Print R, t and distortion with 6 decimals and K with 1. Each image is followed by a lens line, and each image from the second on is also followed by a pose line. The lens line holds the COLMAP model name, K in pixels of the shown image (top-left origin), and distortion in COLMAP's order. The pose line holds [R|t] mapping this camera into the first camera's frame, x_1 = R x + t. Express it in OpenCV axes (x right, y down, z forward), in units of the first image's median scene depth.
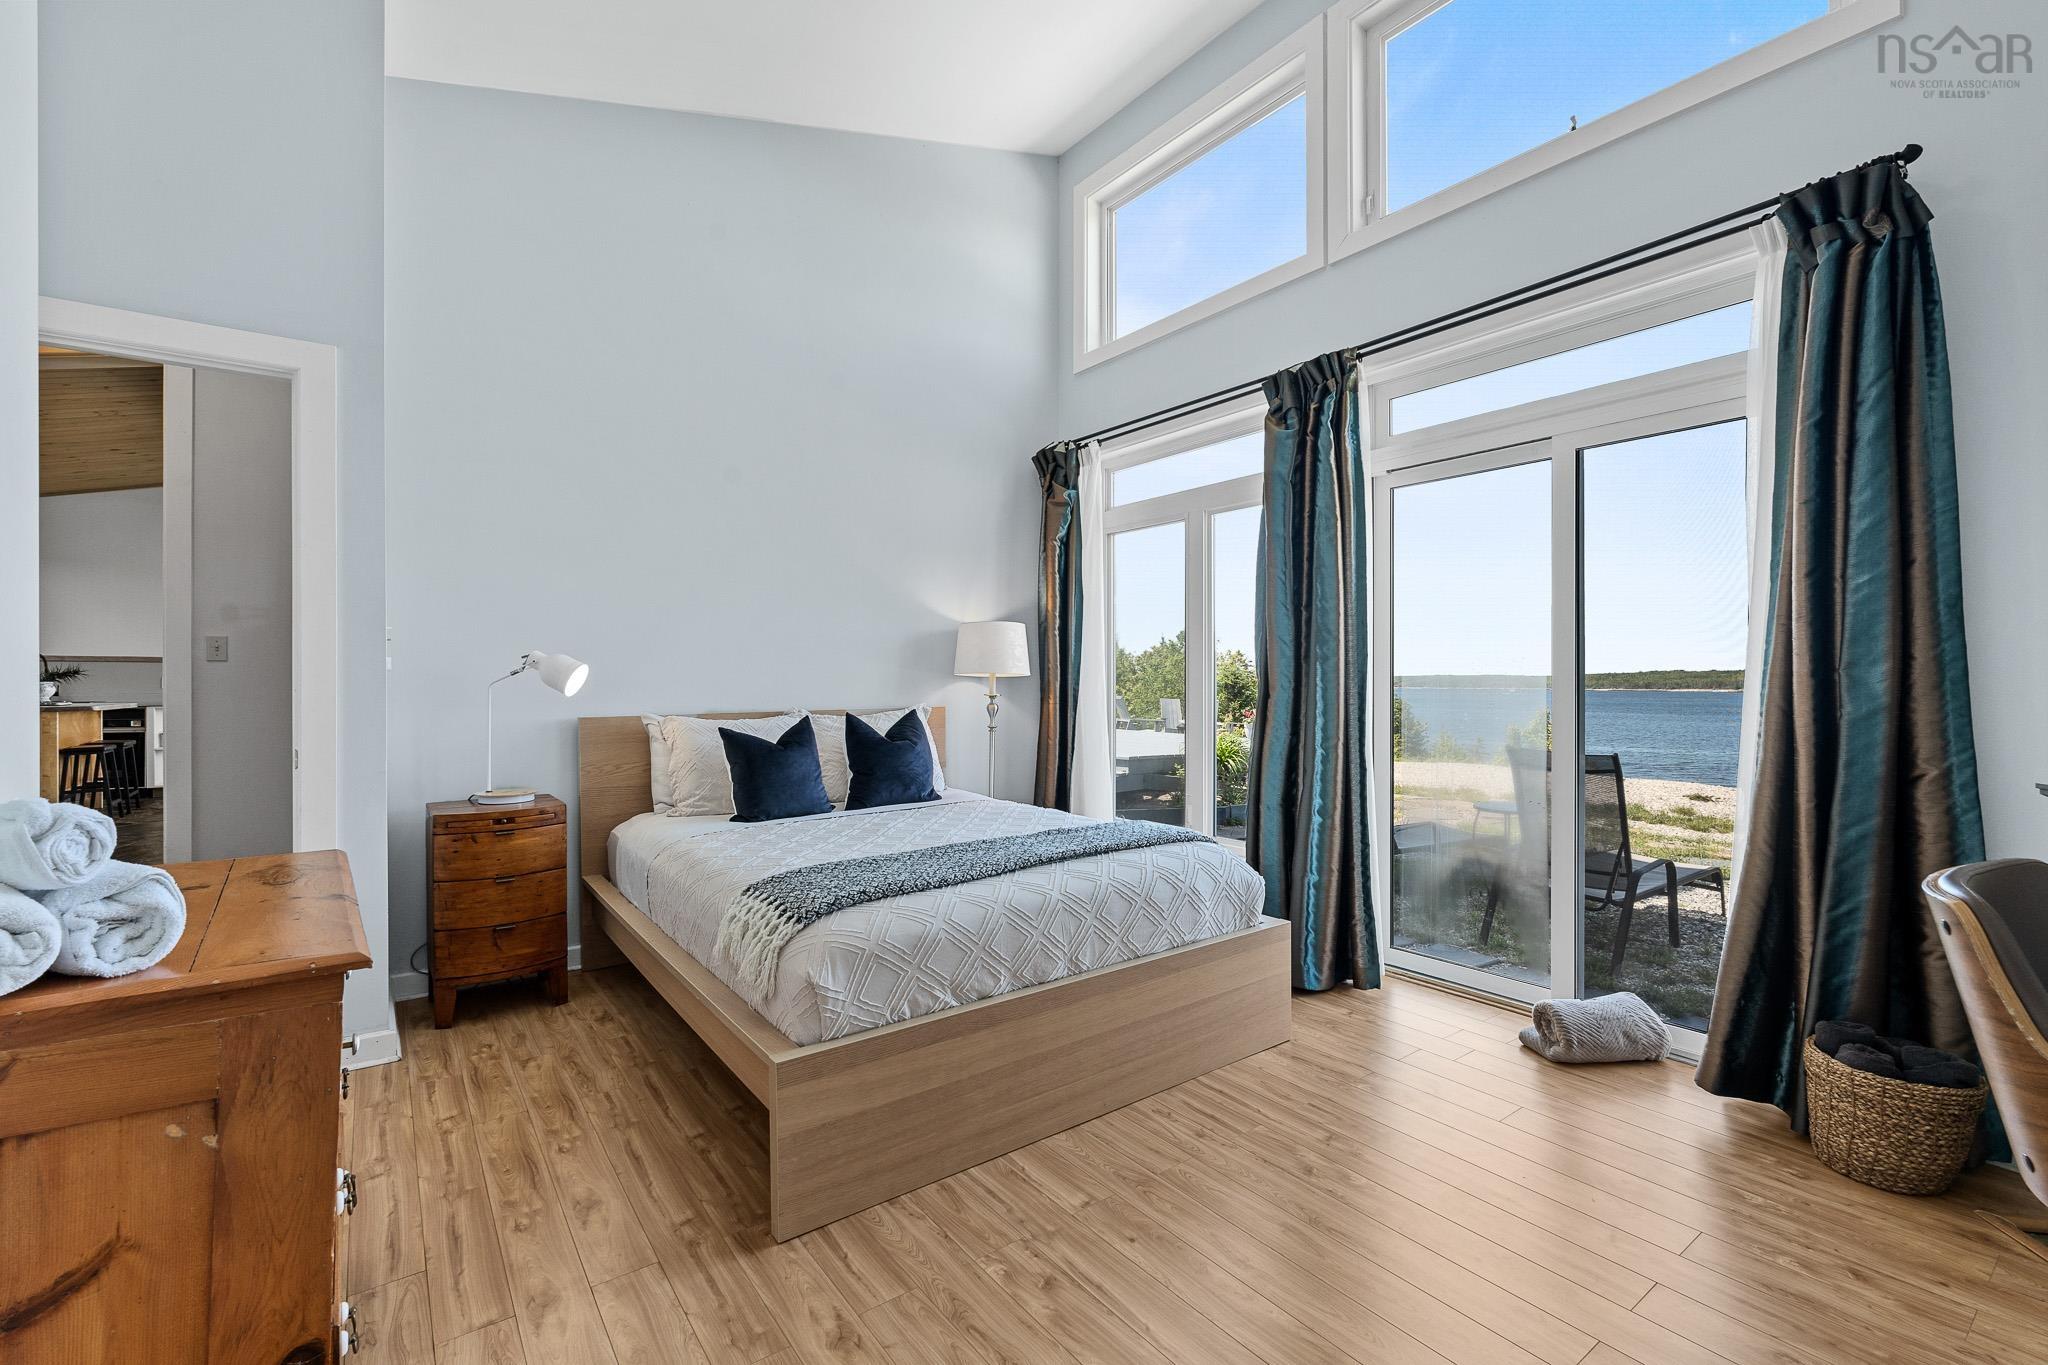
lens RADIAL K [[892.2, 0, 1024.0], [0, 892.2, 682.5], [0, 0, 1]] dist [-0.001011, 0.000350]
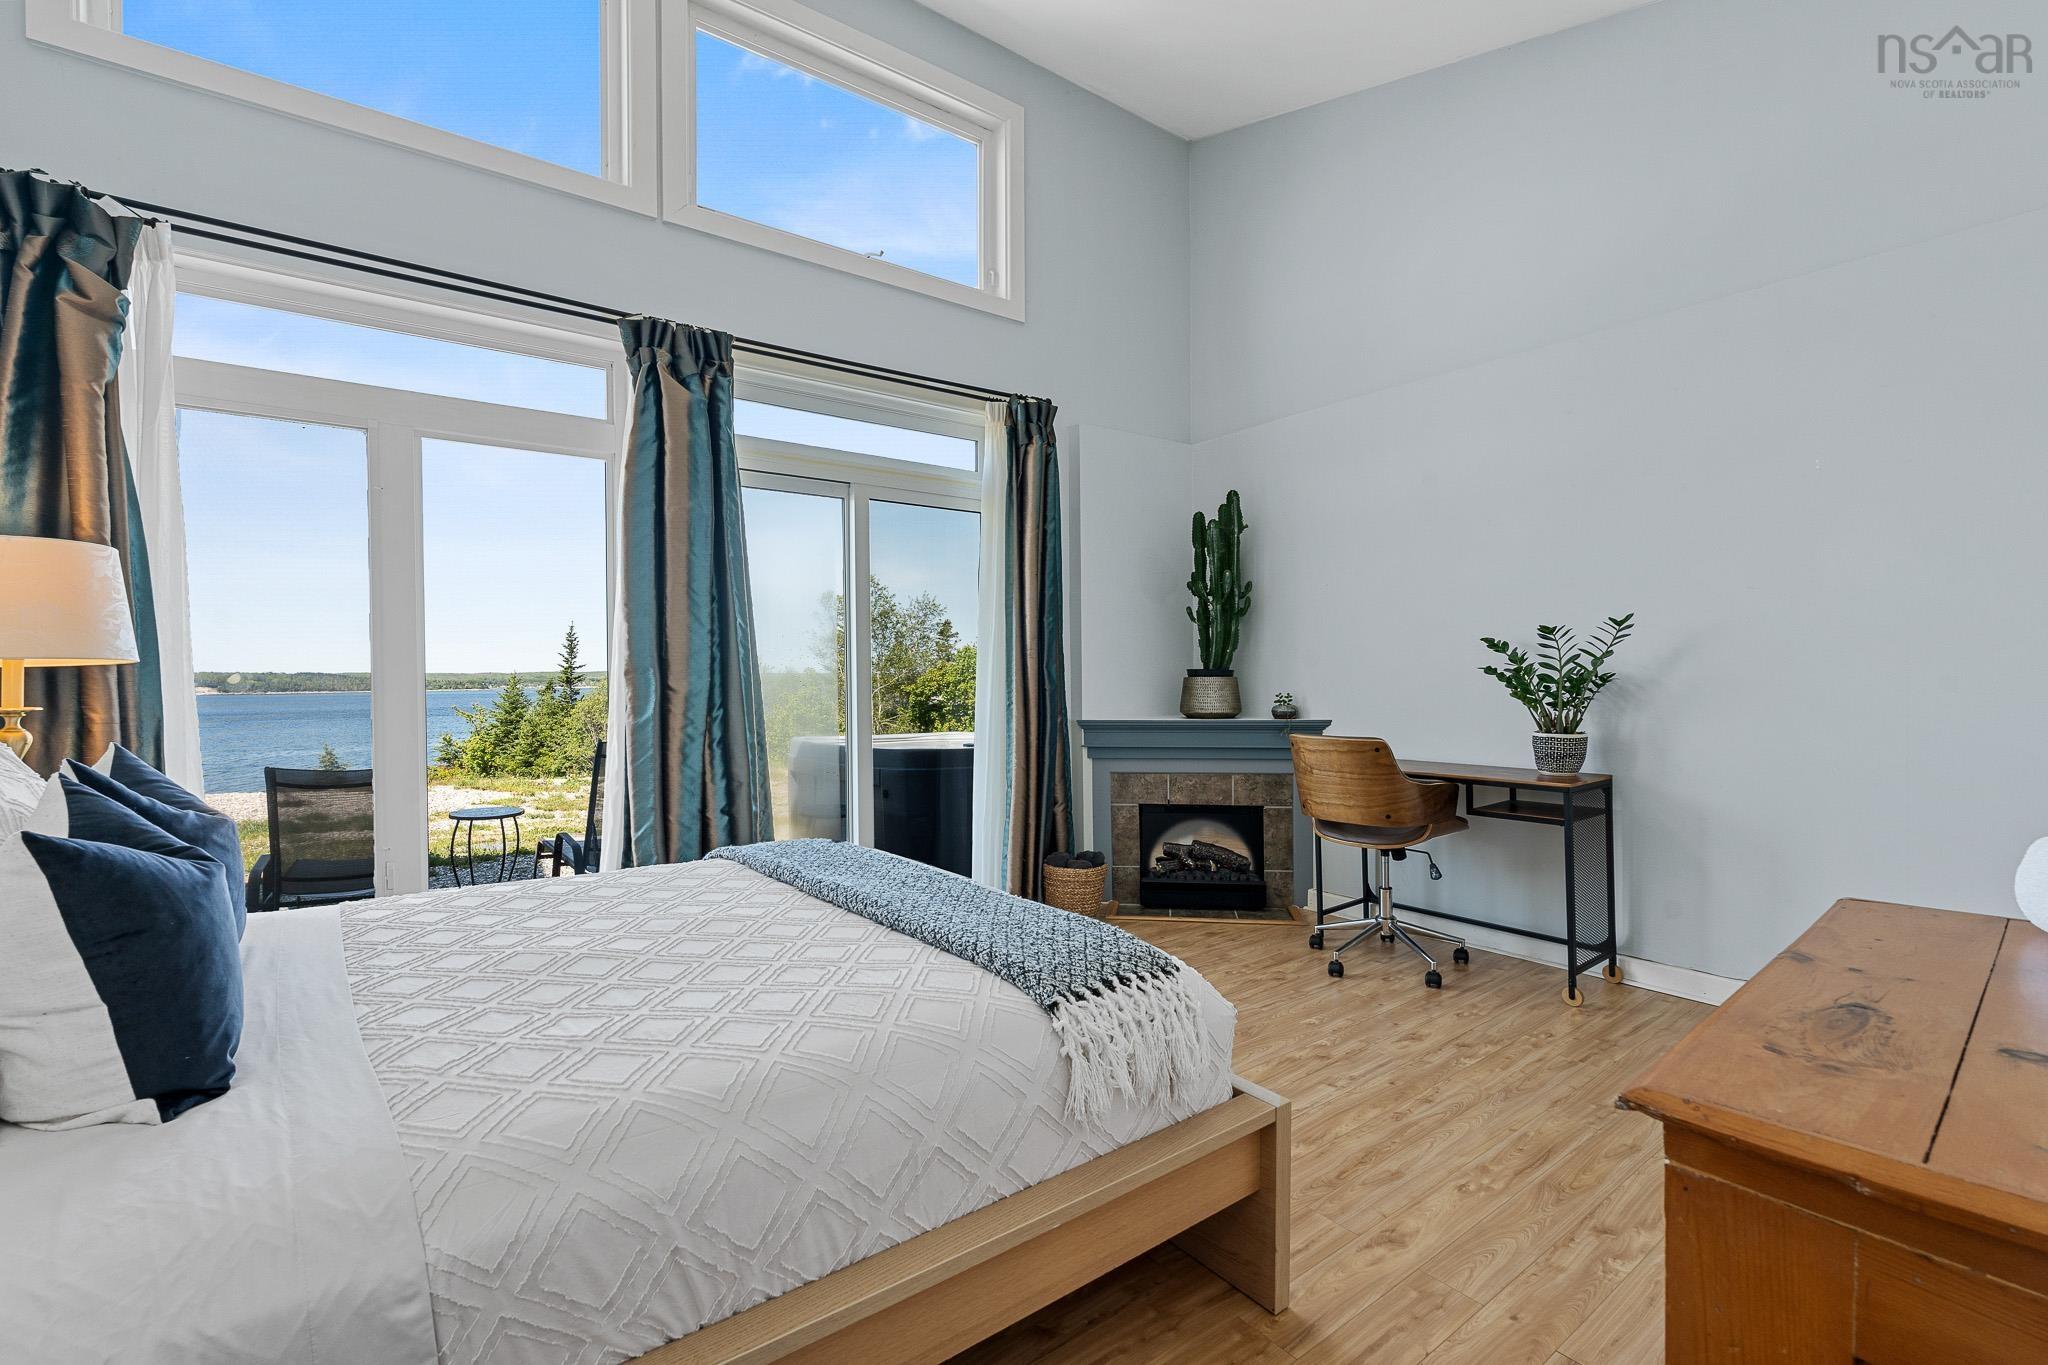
lens RADIAL K [[892.2, 0, 1024.0], [0, 892.2, 682.5], [0, 0, 1]] dist [-0.001011, 0.000350]
pose [[-0.009524, -0.008144, 0.999921, -0.581347], [0.007876, 0.999935, 0.008219, 0.001324], [-0.999924, 0.007954, -0.009459, 0.639885]]
